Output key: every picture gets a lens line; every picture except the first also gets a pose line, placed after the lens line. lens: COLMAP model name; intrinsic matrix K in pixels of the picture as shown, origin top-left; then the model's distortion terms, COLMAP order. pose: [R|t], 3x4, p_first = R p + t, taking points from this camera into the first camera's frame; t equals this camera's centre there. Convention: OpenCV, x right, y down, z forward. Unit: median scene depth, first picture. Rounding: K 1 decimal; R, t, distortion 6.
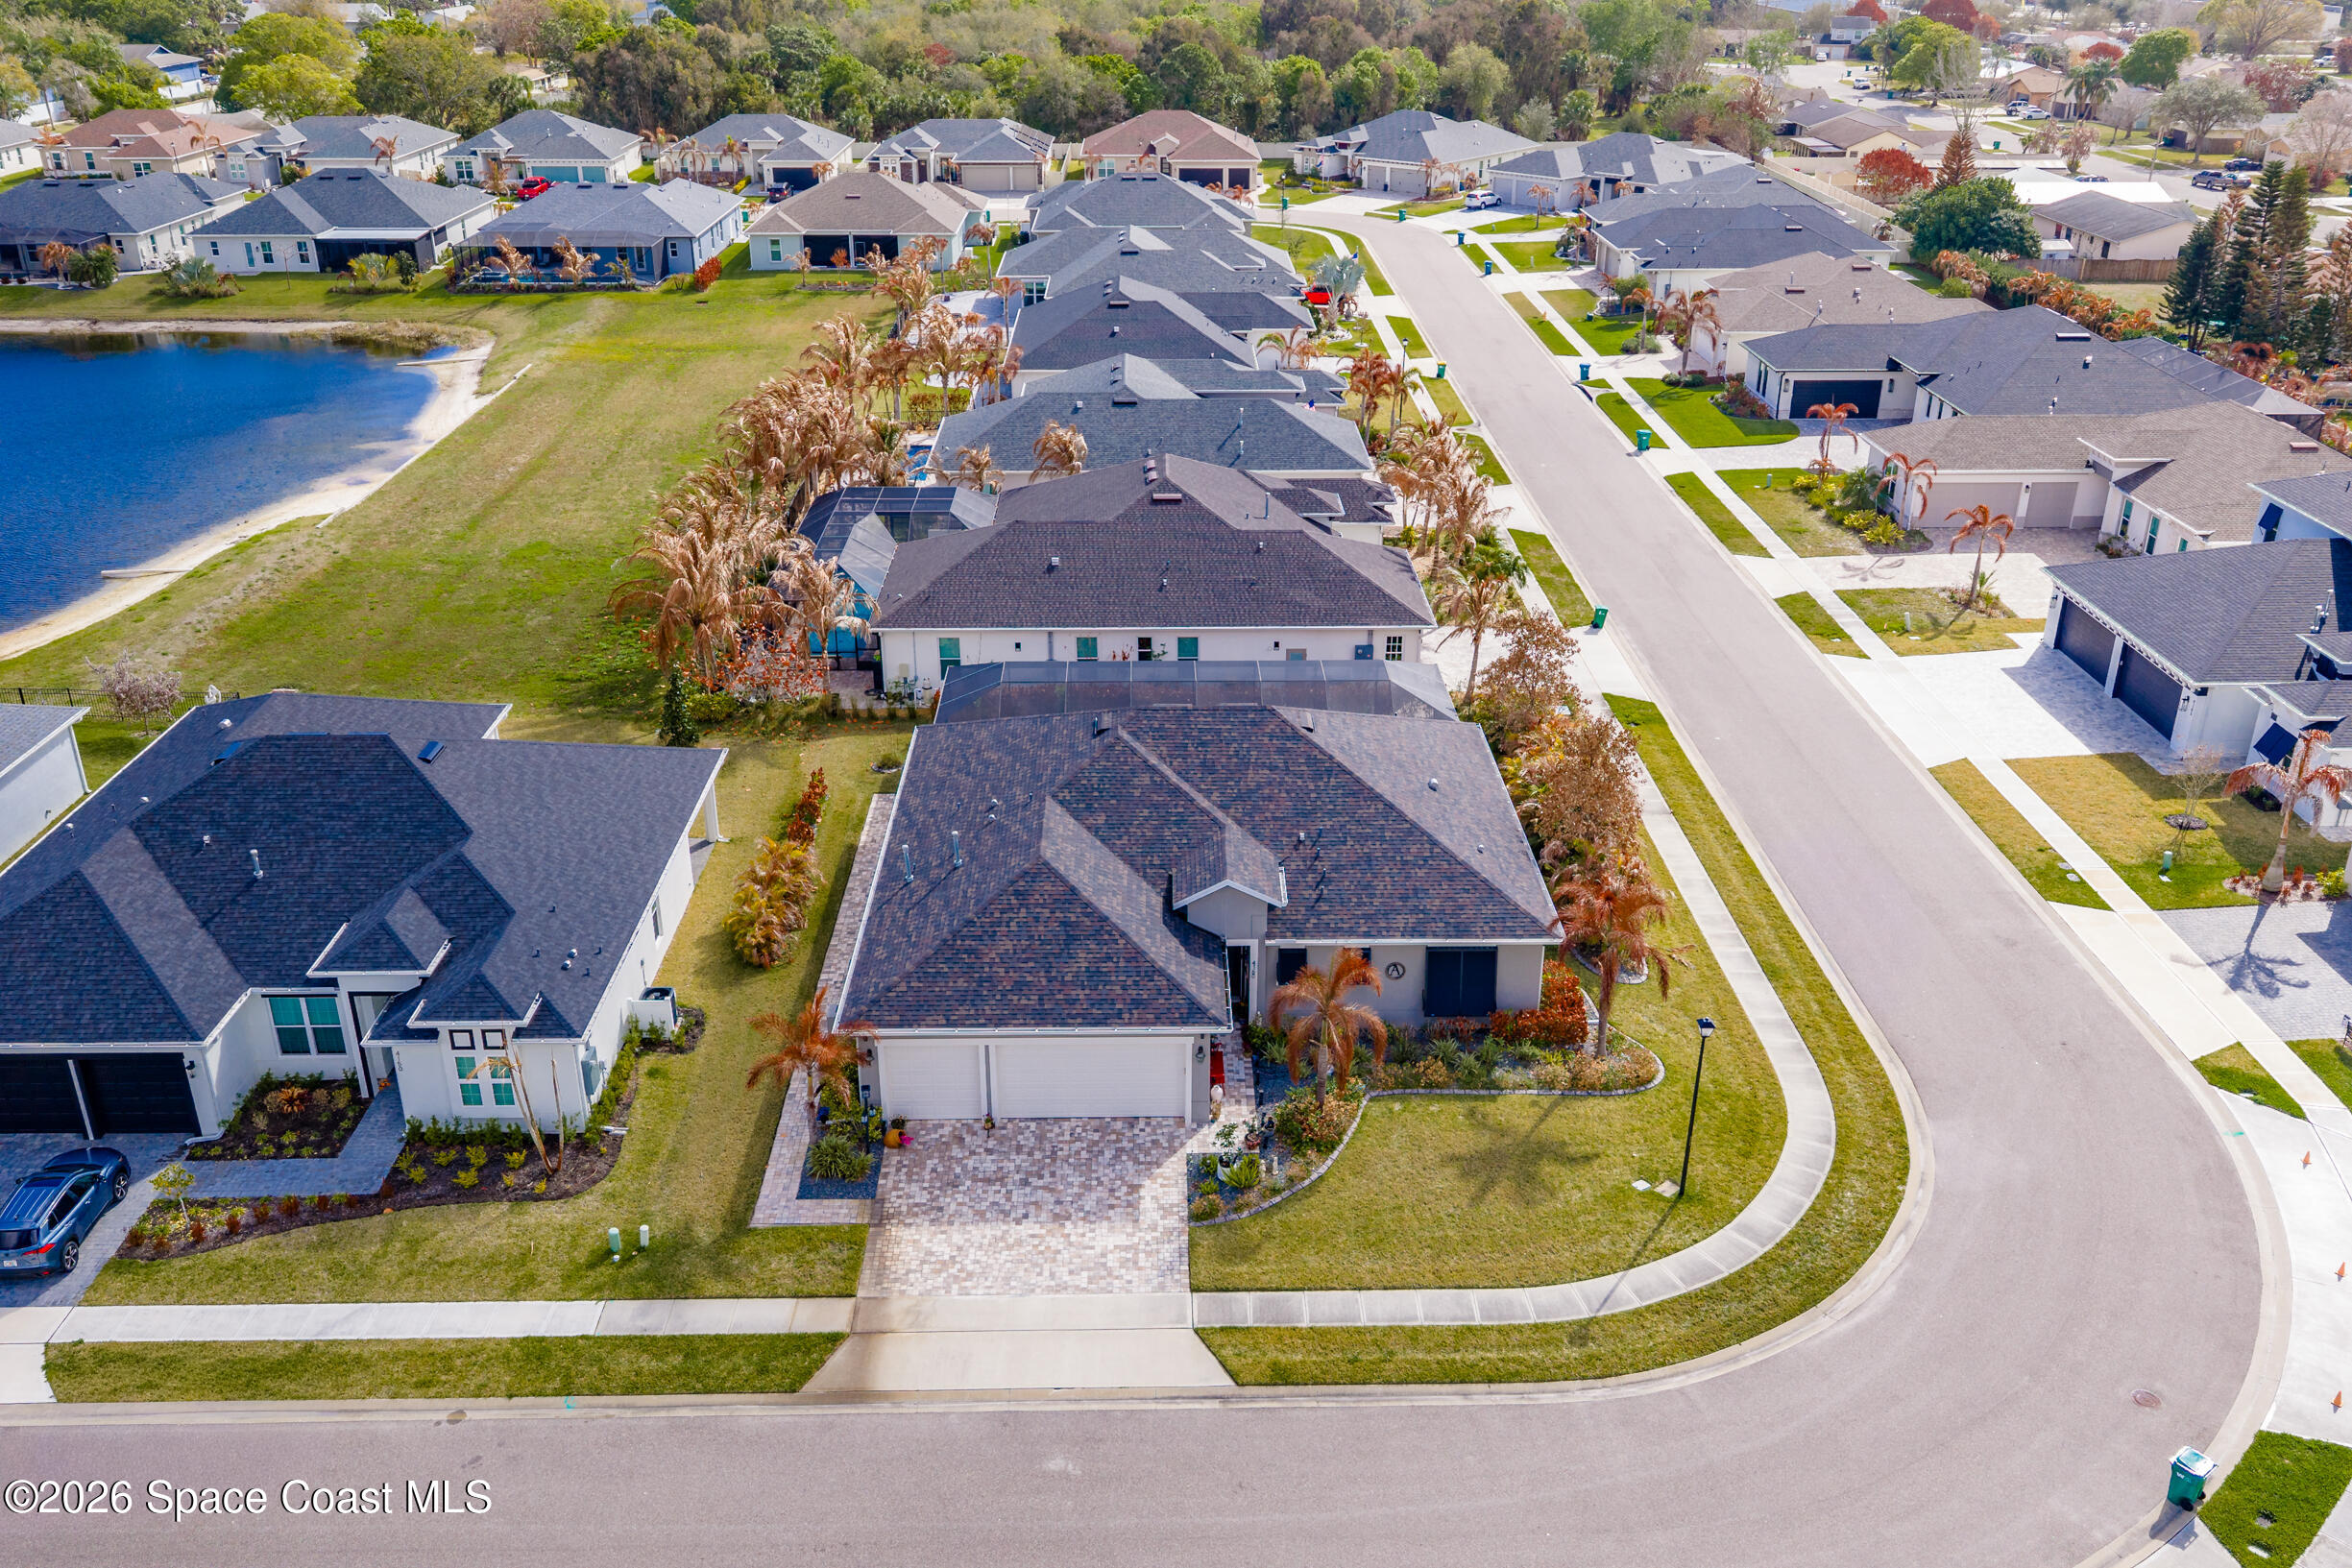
lens RADIAL K [[1948.1, 0, 1180.0], [0, 1948.1, 785.5], [0, 0, 1]] dist [0.033164, -0.059161]
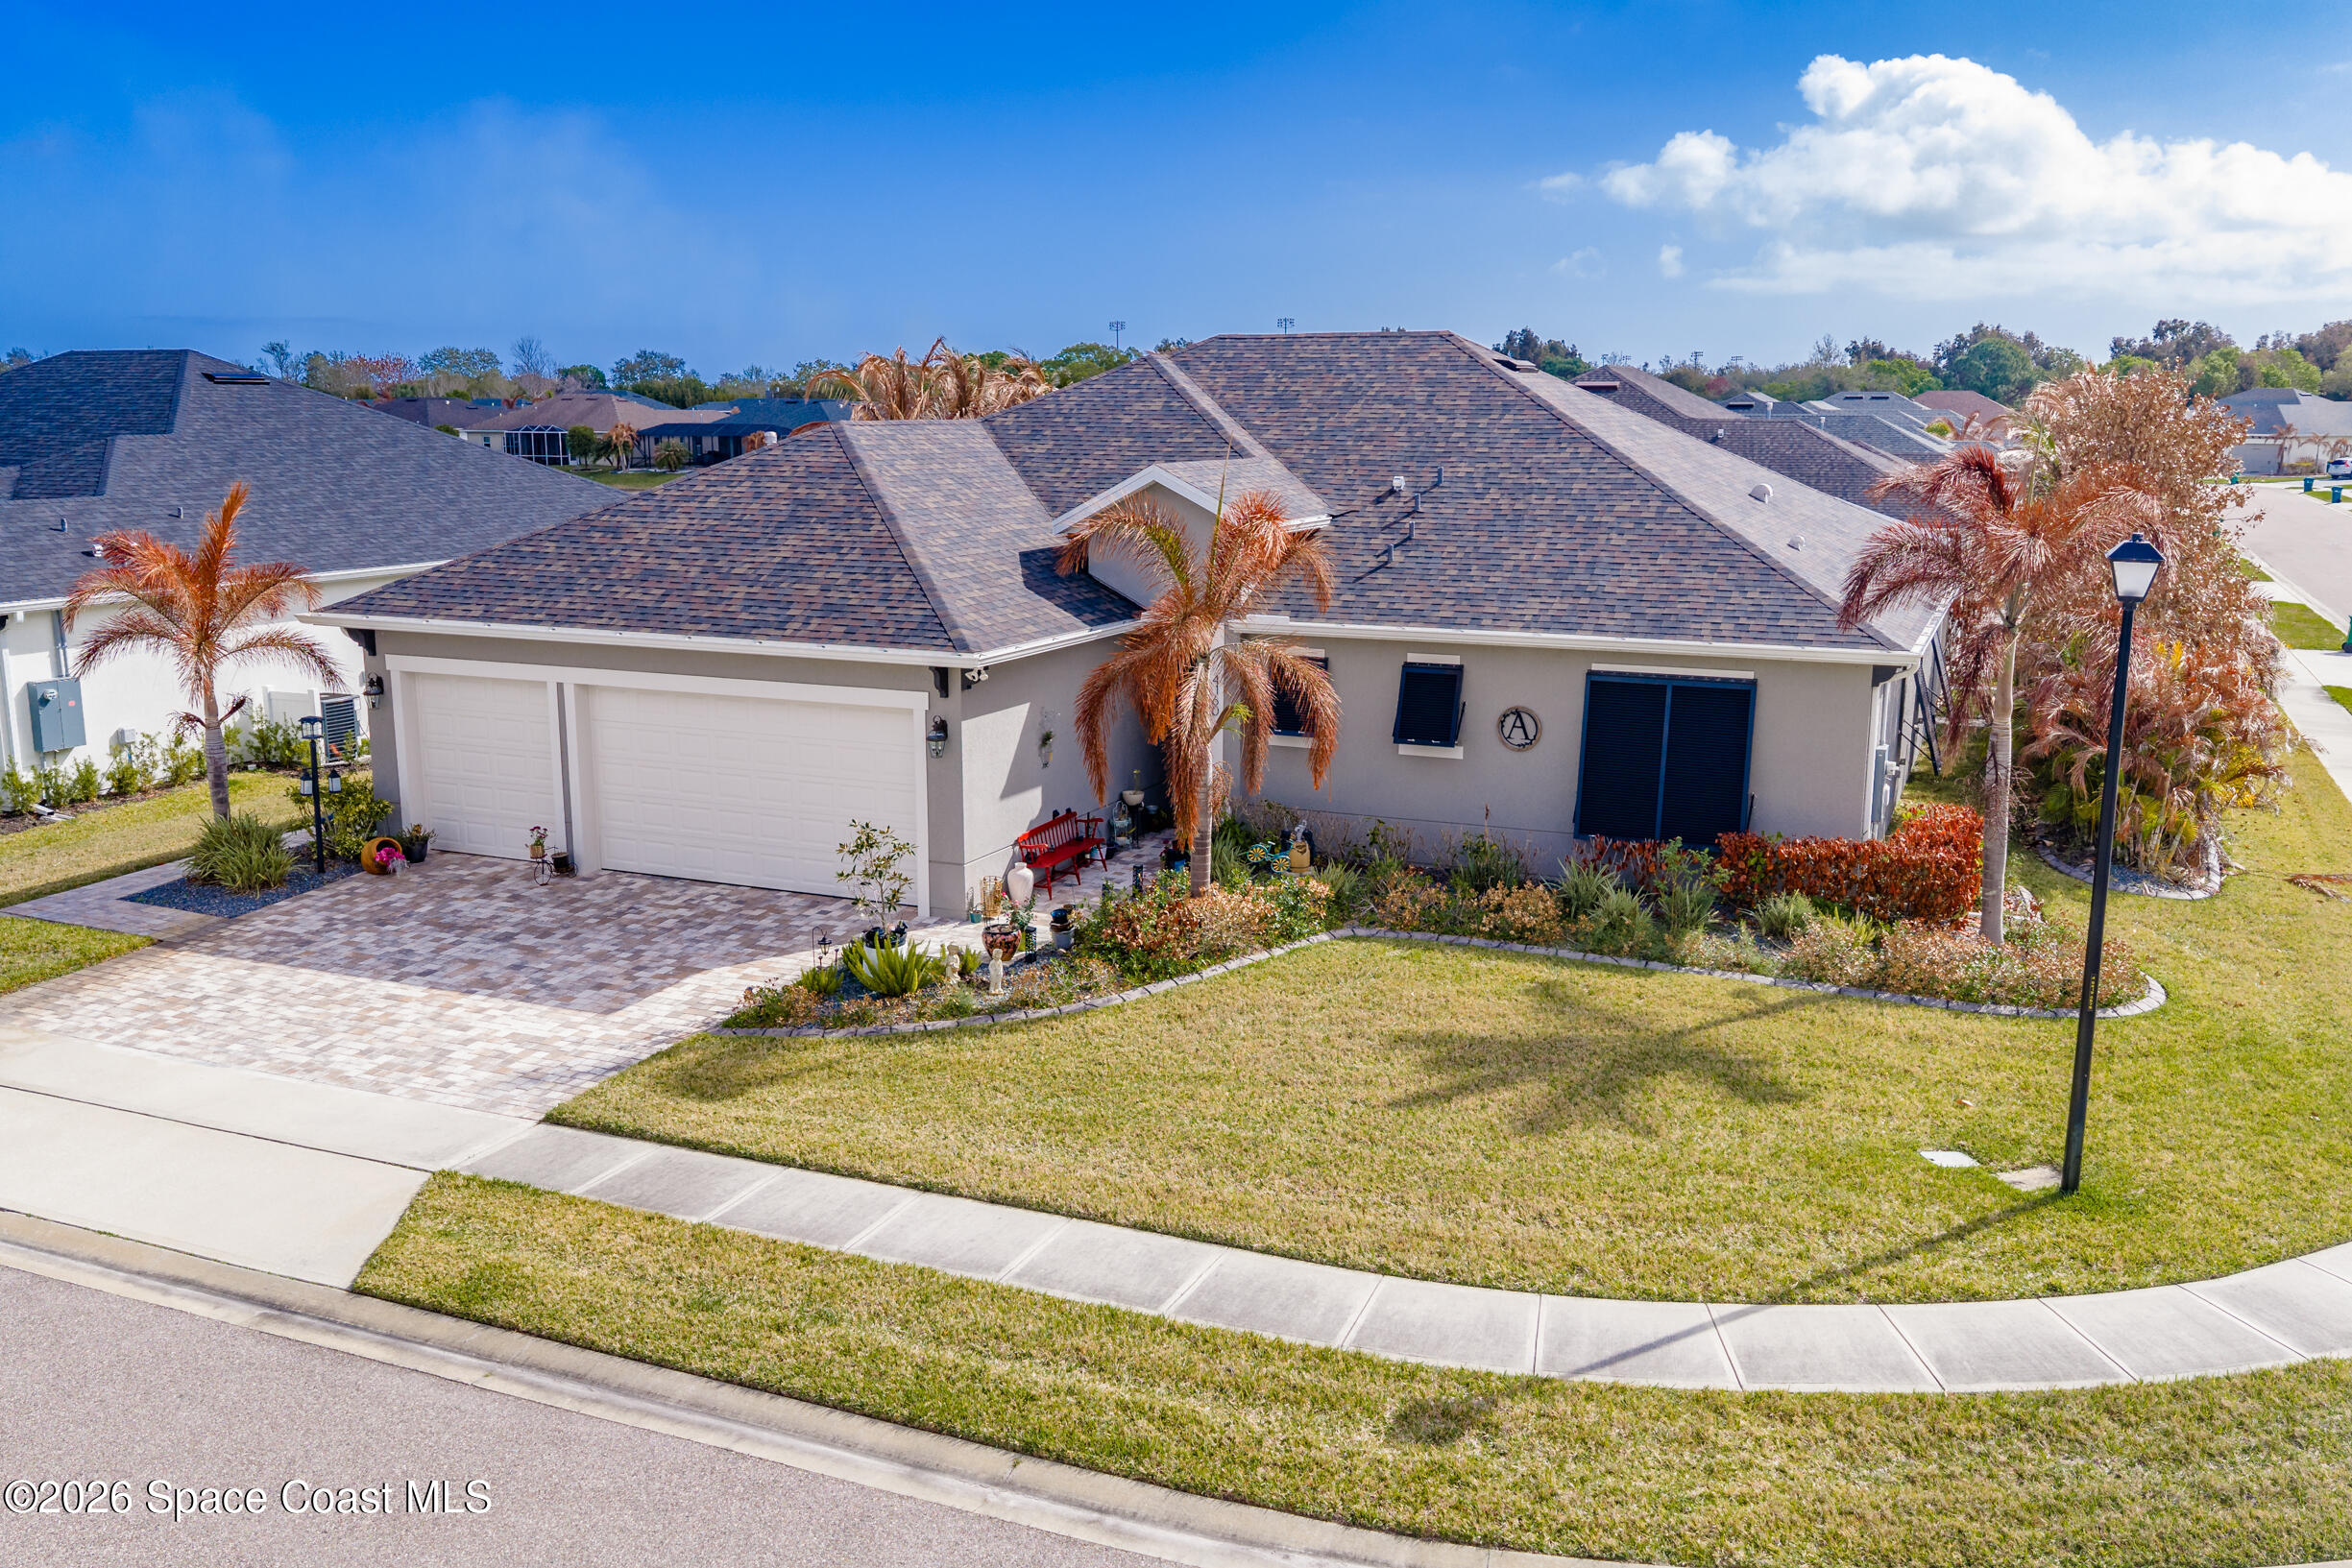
lens RADIAL K [[1956.6, 0, 1176.0], [0, 1956.6, 784.0], [0, 0, 1]] dist [0.008666, -0.011655]
pose [[0.907426, 0.080396, -0.412450, 0.248485], [-0.174406, 0.965052, -0.195597, 0.230455], [0.382310, 0.249423, 0.889734, 0.641273]]
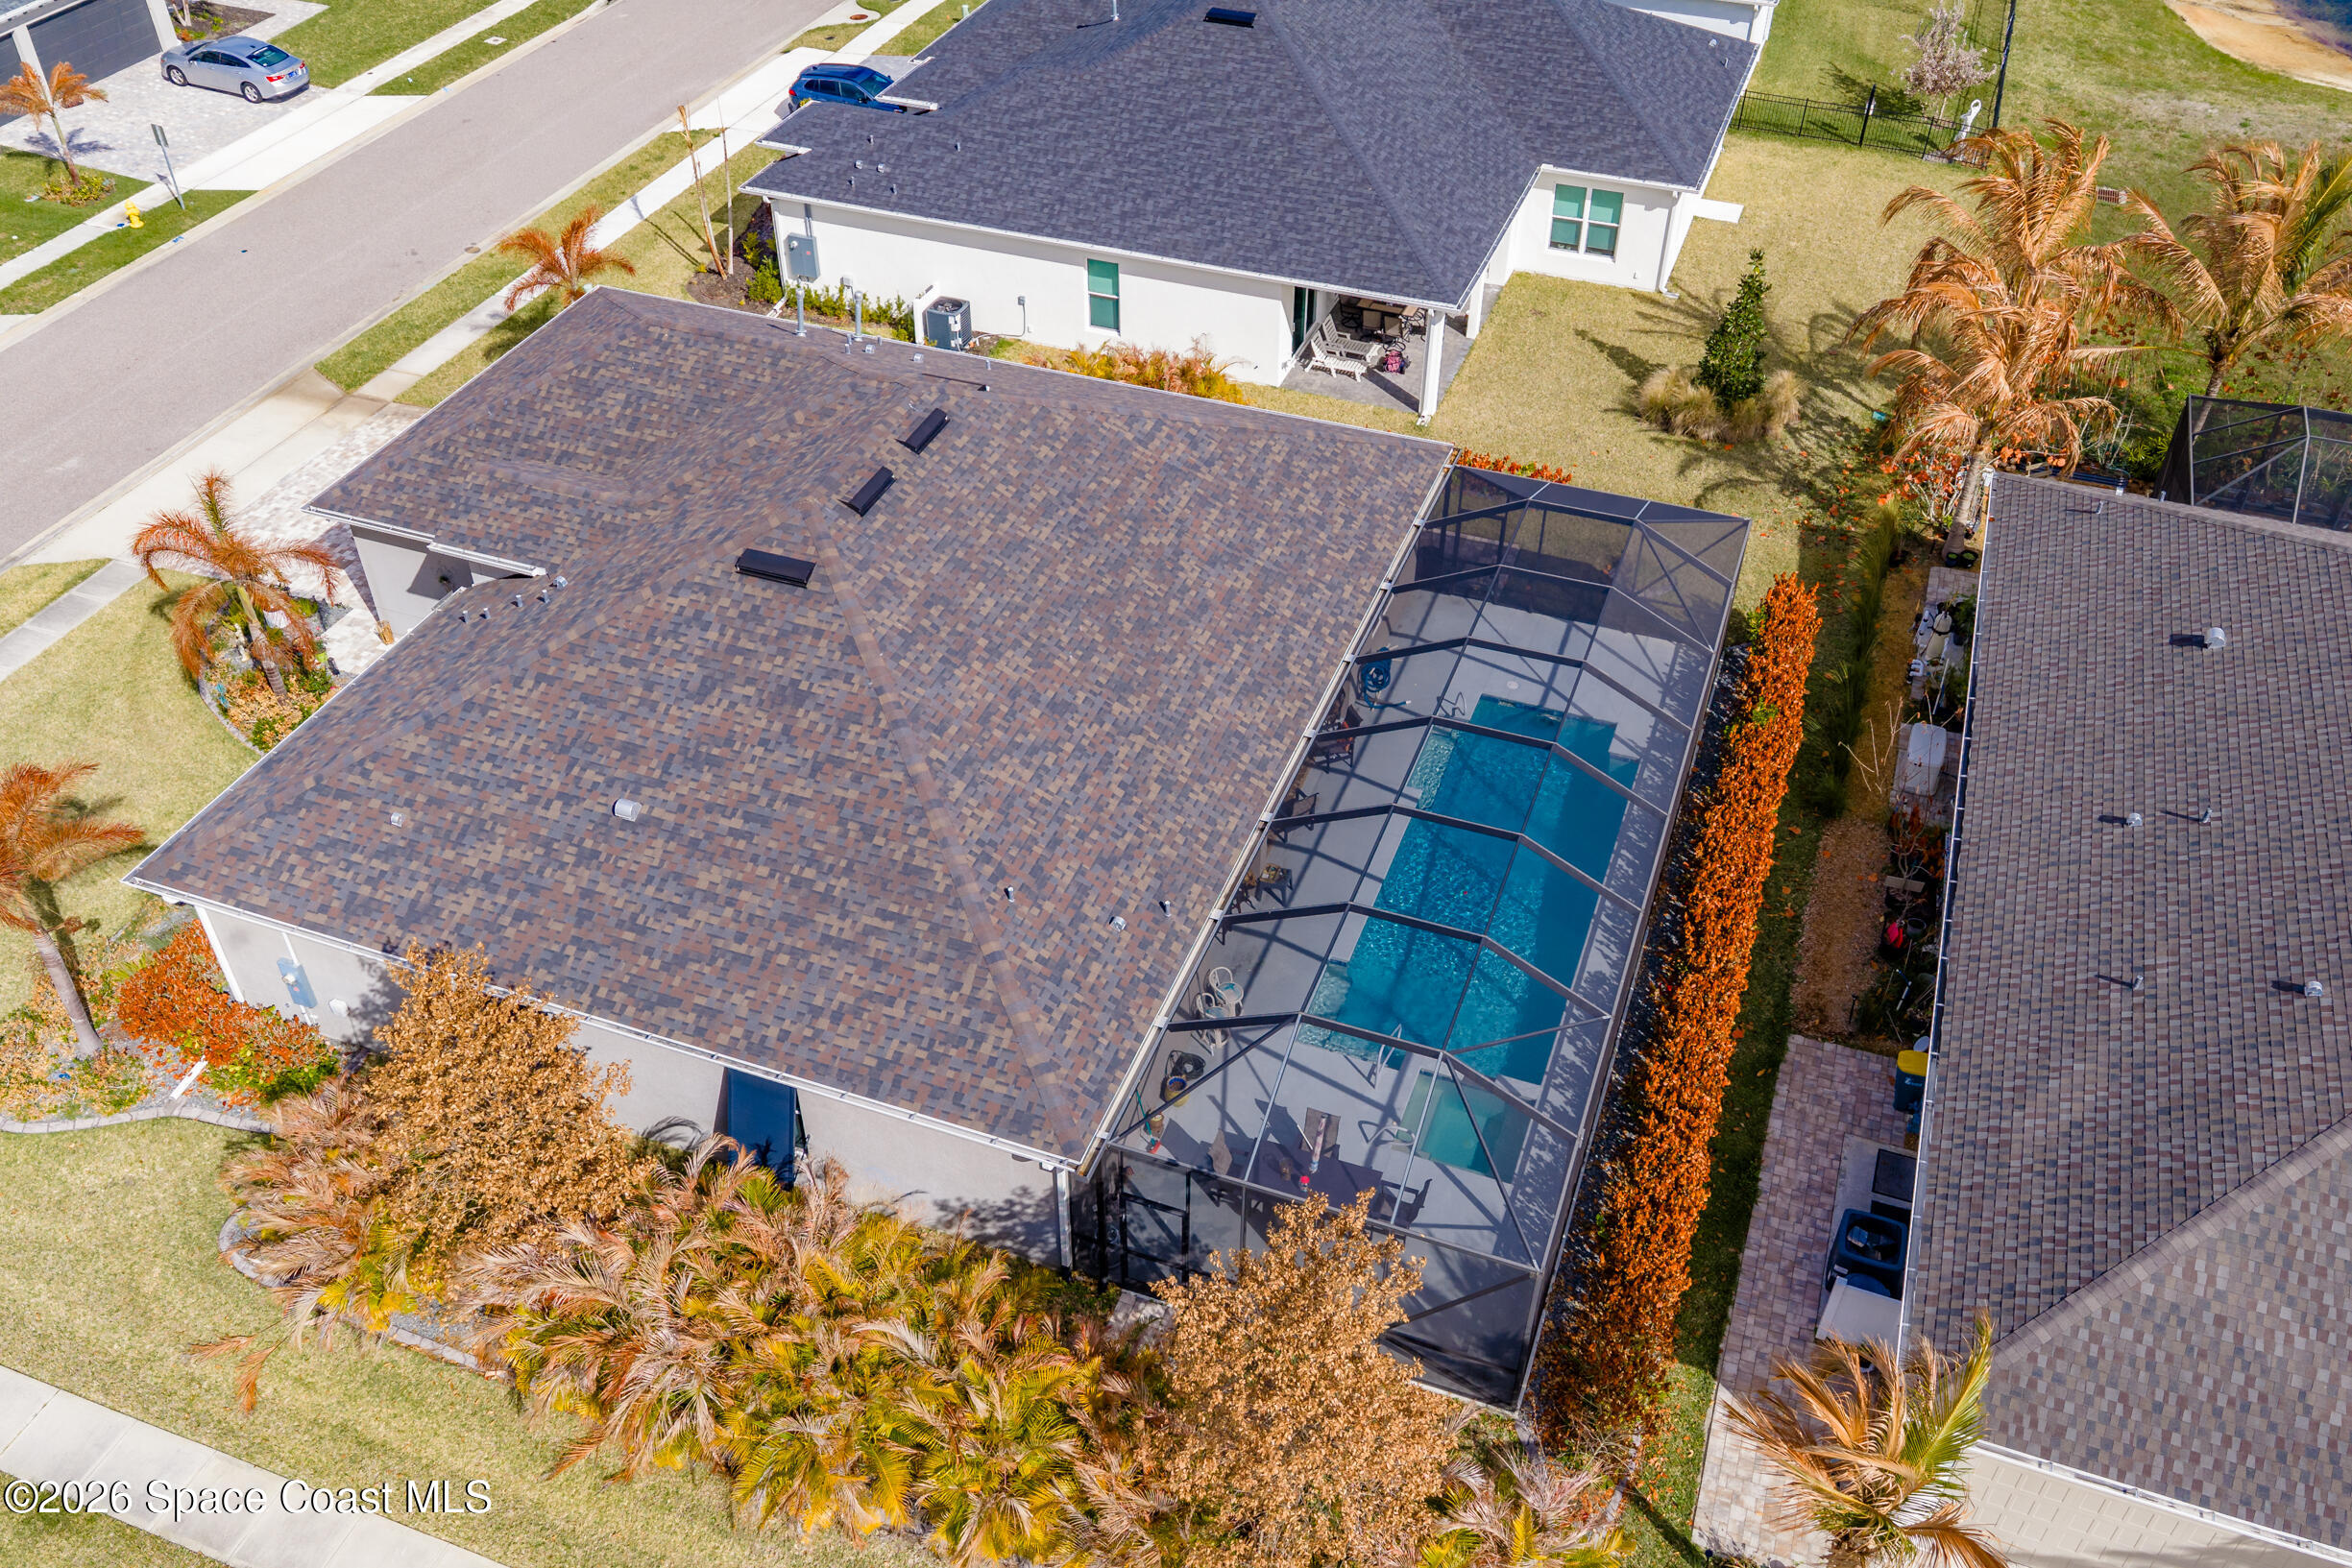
lens RADIAL K [[1956.6, 0, 1176.0], [0, 1956.6, 784.0], [0, 0, 1]] dist [0.008666, -0.011655]
pose [[-0.369446, 0.595849, -0.713073, 0.505463], [-0.387917, 0.598410, 0.701017, -0.472841], [0.844411, 0.535602, 0.010059, 1.339765]]
